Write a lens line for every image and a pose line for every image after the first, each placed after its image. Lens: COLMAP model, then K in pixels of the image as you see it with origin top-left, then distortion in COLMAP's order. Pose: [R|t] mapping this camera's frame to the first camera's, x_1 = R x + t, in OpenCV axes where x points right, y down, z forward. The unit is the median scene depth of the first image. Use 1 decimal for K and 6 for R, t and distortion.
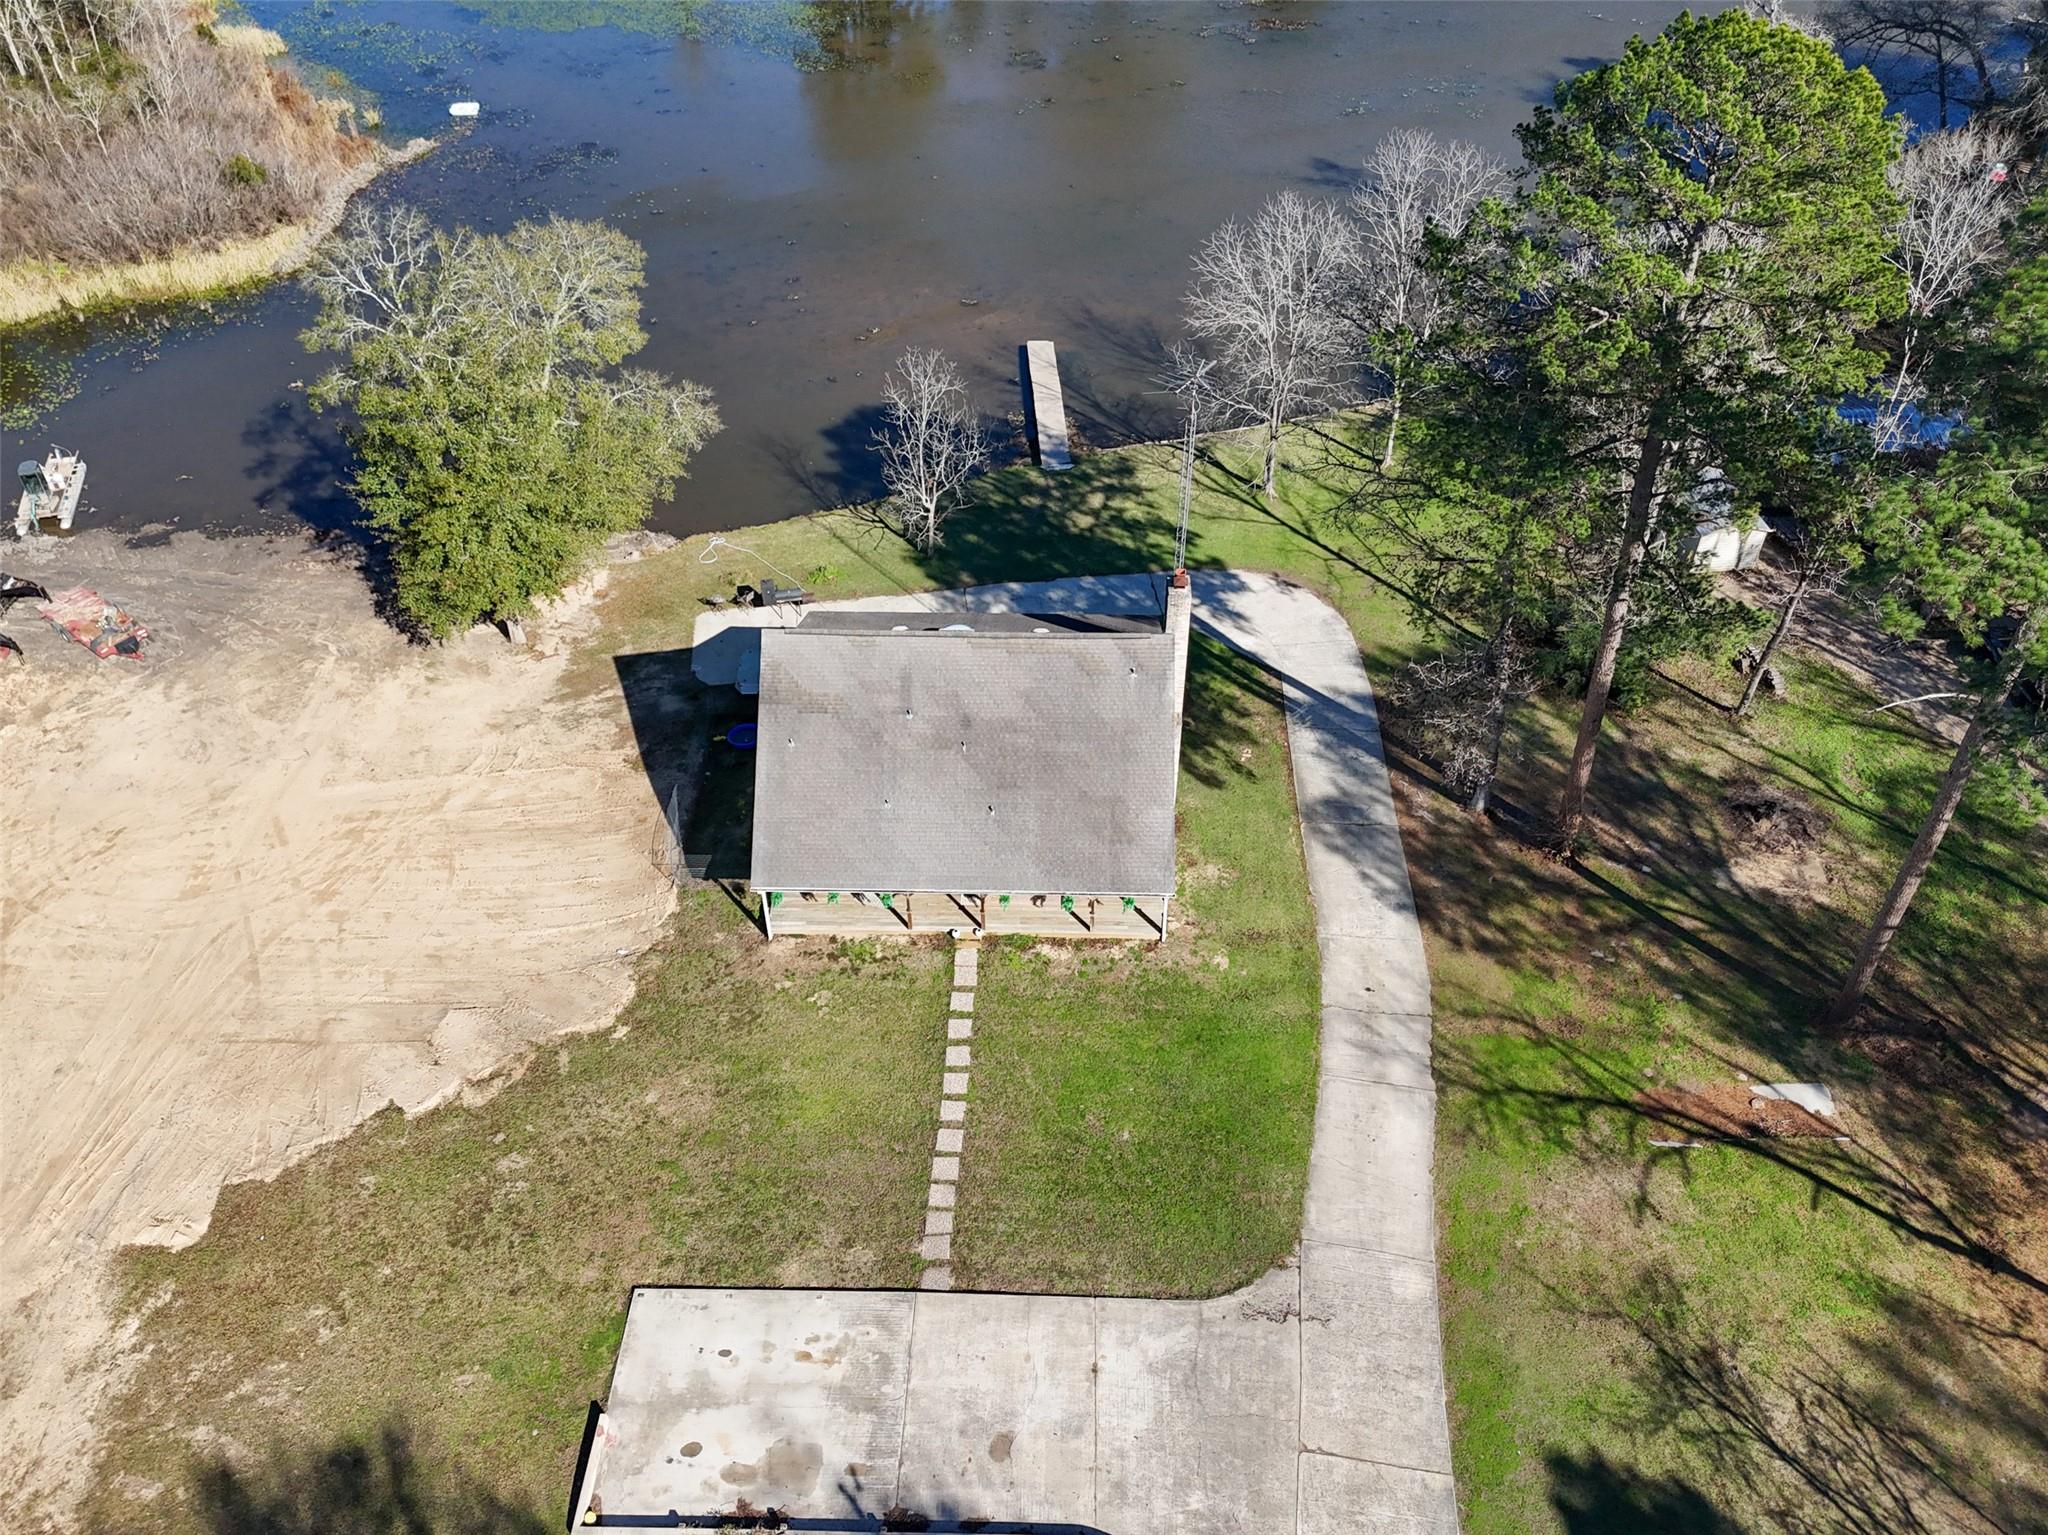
lens RADIAL K [[1530.7, 0, 1037.0], [0, 1530.7, 777.9], [0, 0, 1]] dist [0.071090, -0.041292]
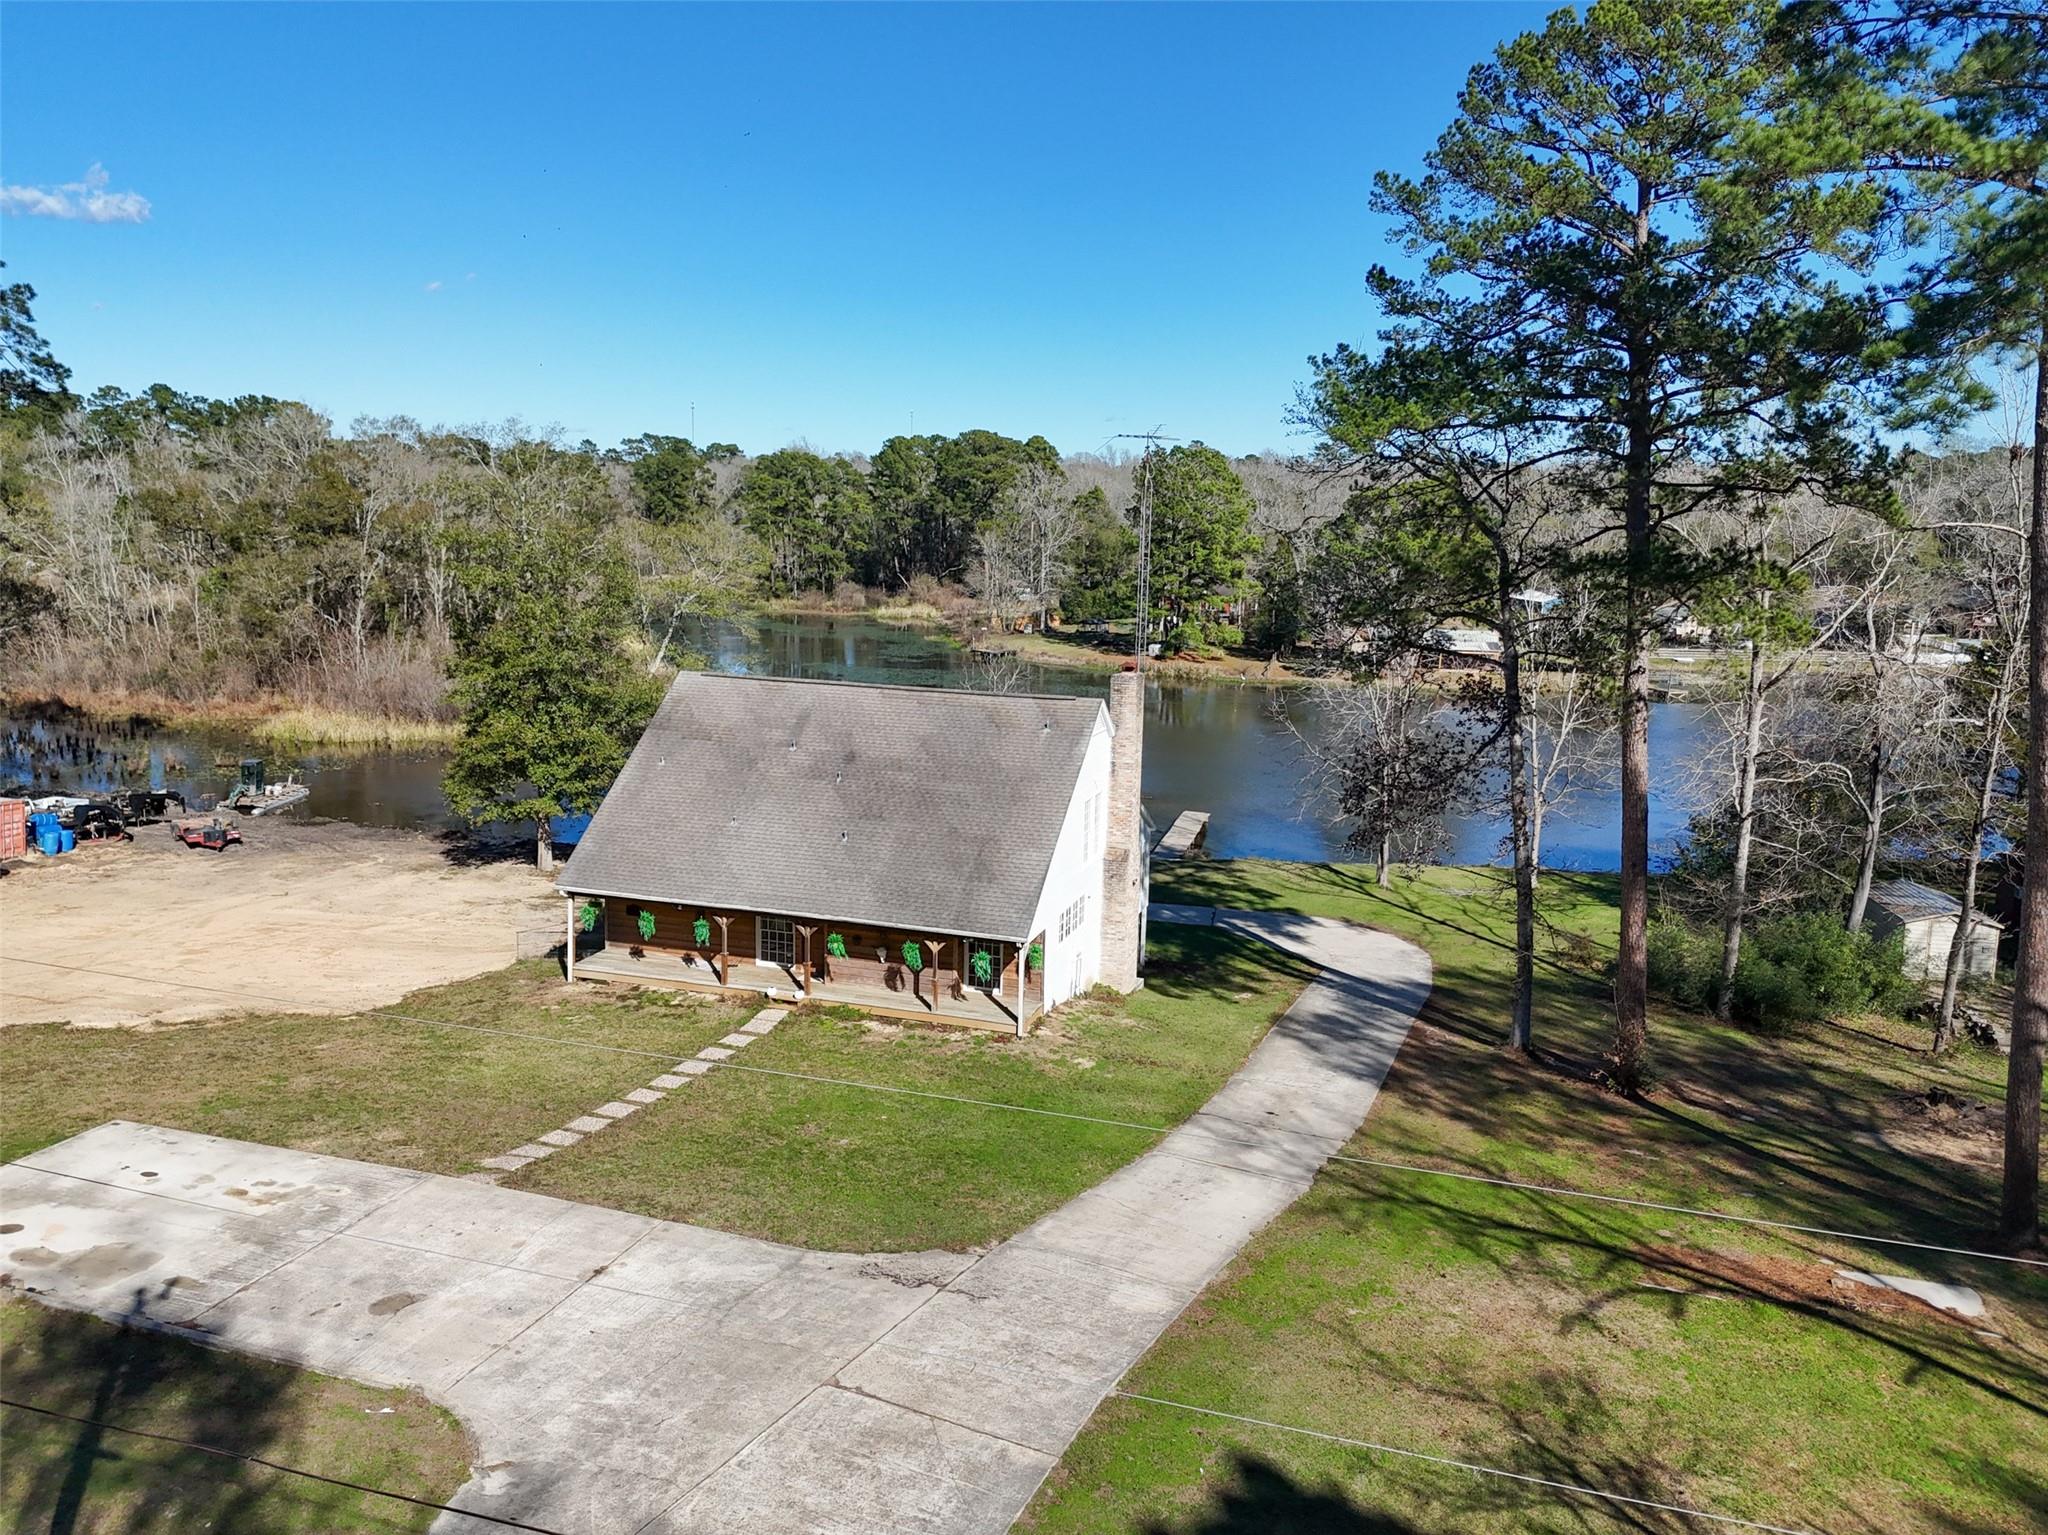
lens RADIAL K [[1530.7, 0, 1018.8], [0, 1530.7, 767.3], [0, 0, 1]] dist [0.071090, -0.041292]
pose [[0.957500, 0.082305, -0.276441, 0.324421], [-0.220249, 0.827475, -0.516503, 0.448866], [0.186237, 0.555438, 0.810435, 0.353895]]
